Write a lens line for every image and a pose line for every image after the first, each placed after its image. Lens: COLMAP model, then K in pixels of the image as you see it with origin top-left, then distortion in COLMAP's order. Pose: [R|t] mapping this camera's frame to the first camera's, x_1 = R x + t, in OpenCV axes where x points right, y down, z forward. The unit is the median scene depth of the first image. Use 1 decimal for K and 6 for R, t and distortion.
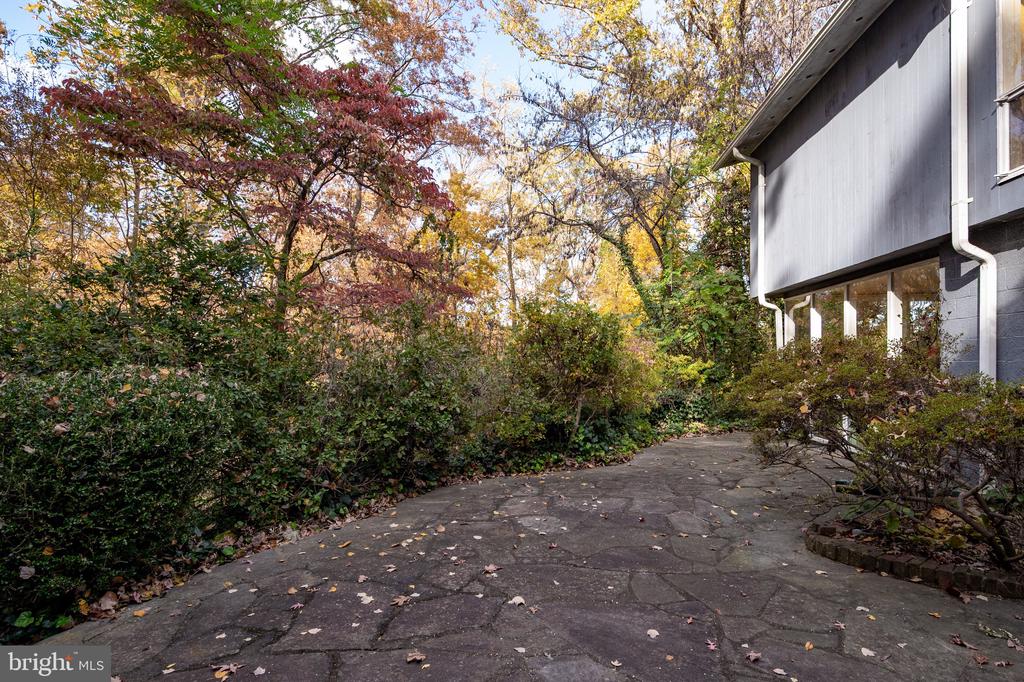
lens RADIAL K [[569.2, 0, 506.9], [0, 569.2, 364.3], [0, 0, 1]] dist [-0.003135, 0.001246]
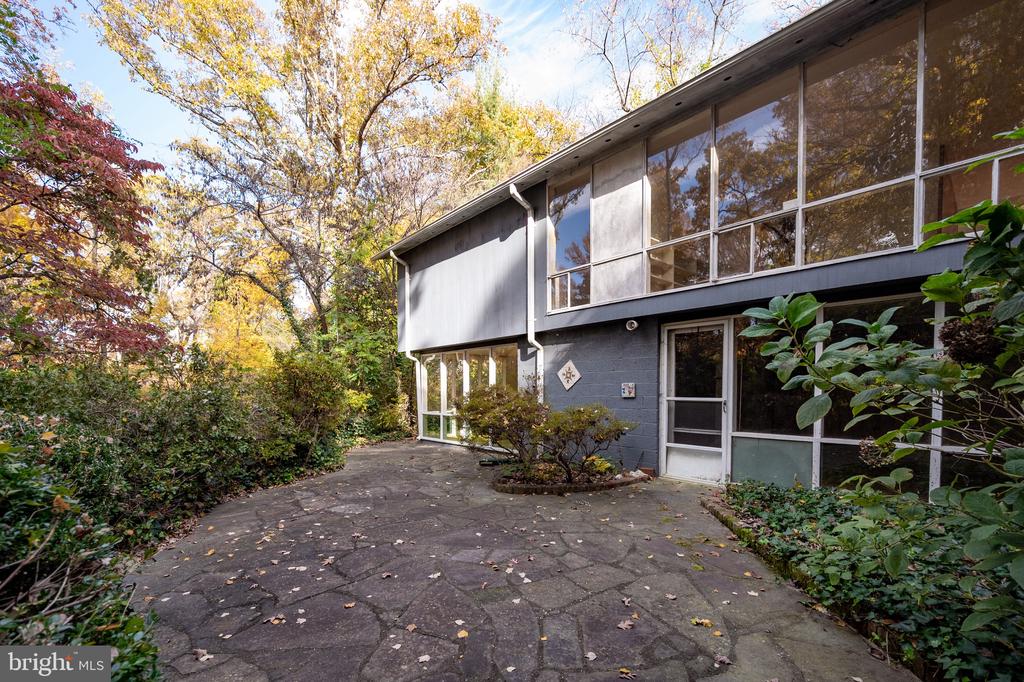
lens RADIAL K [[456.8, 0, 516.3], [0, 456.8, 400.4], [0, 0, 1]] dist [-0.002199, -0.000135]
pose [[0.694956, -0.017500, 0.718839, -0.344904], [0.004041, 0.999783, 0.020432, -0.018191], [-0.719041, -0.011295, 0.694876, -0.098738]]
